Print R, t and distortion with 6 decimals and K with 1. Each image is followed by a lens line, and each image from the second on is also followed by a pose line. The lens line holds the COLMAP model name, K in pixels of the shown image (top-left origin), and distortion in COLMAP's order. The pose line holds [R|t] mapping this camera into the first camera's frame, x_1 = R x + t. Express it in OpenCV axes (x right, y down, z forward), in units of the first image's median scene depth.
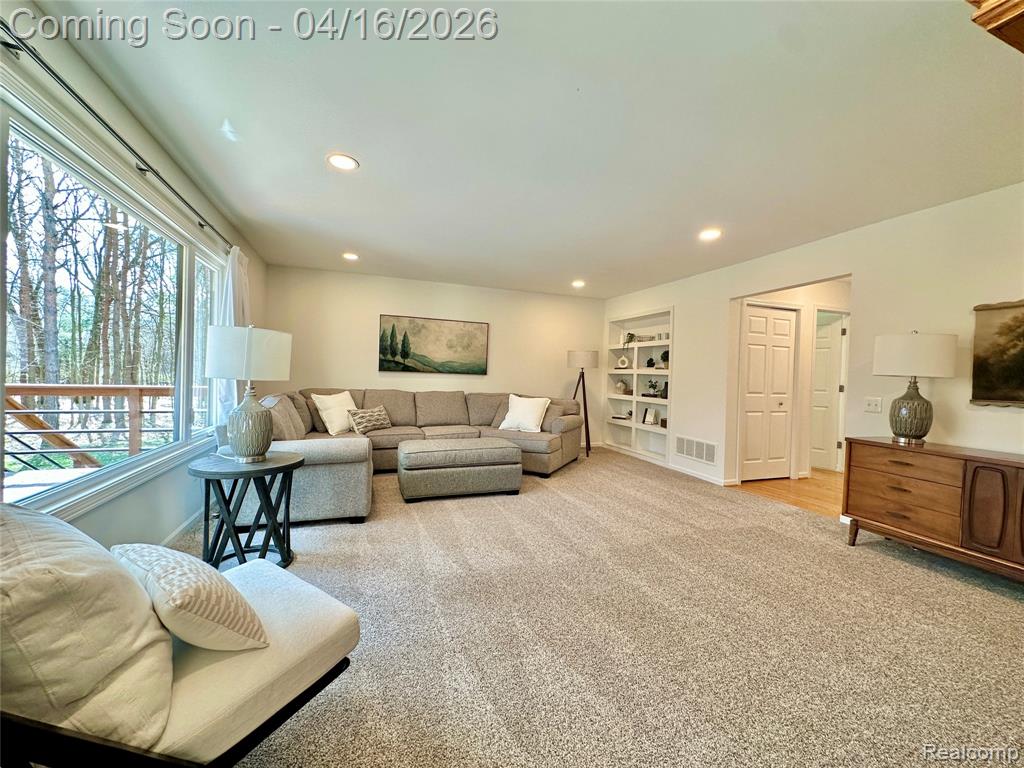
lens RADIAL K [[409.5, 0, 513.9], [0, 409.5, 380.8], [0, 0, 1]] dist [0.001311, 0.000371]
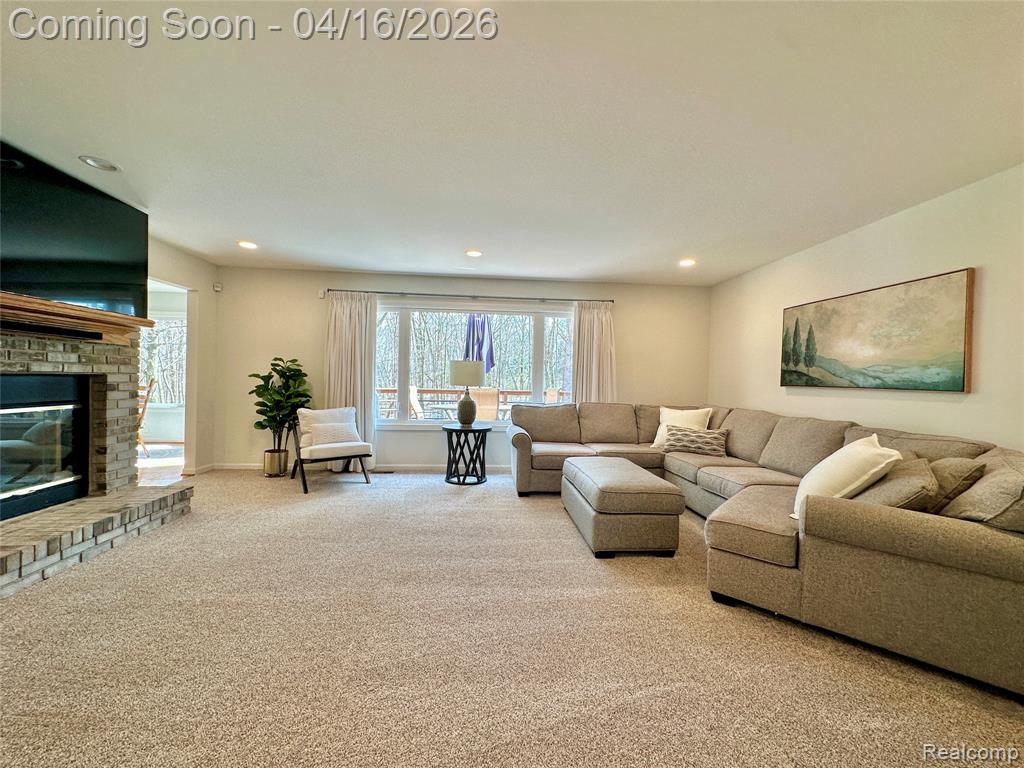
lens RADIAL K [[409.5, 0, 512.6], [0, 409.5, 384.6], [0, 0, 1]] dist [0.001311, 0.000371]
pose [[-0.262979, -0.020905, -0.964575, 0.494385], [-0.050535, 0.998691, -0.007867, 0.003544], [0.963477, 0.046676, -0.263692, 0.720723]]
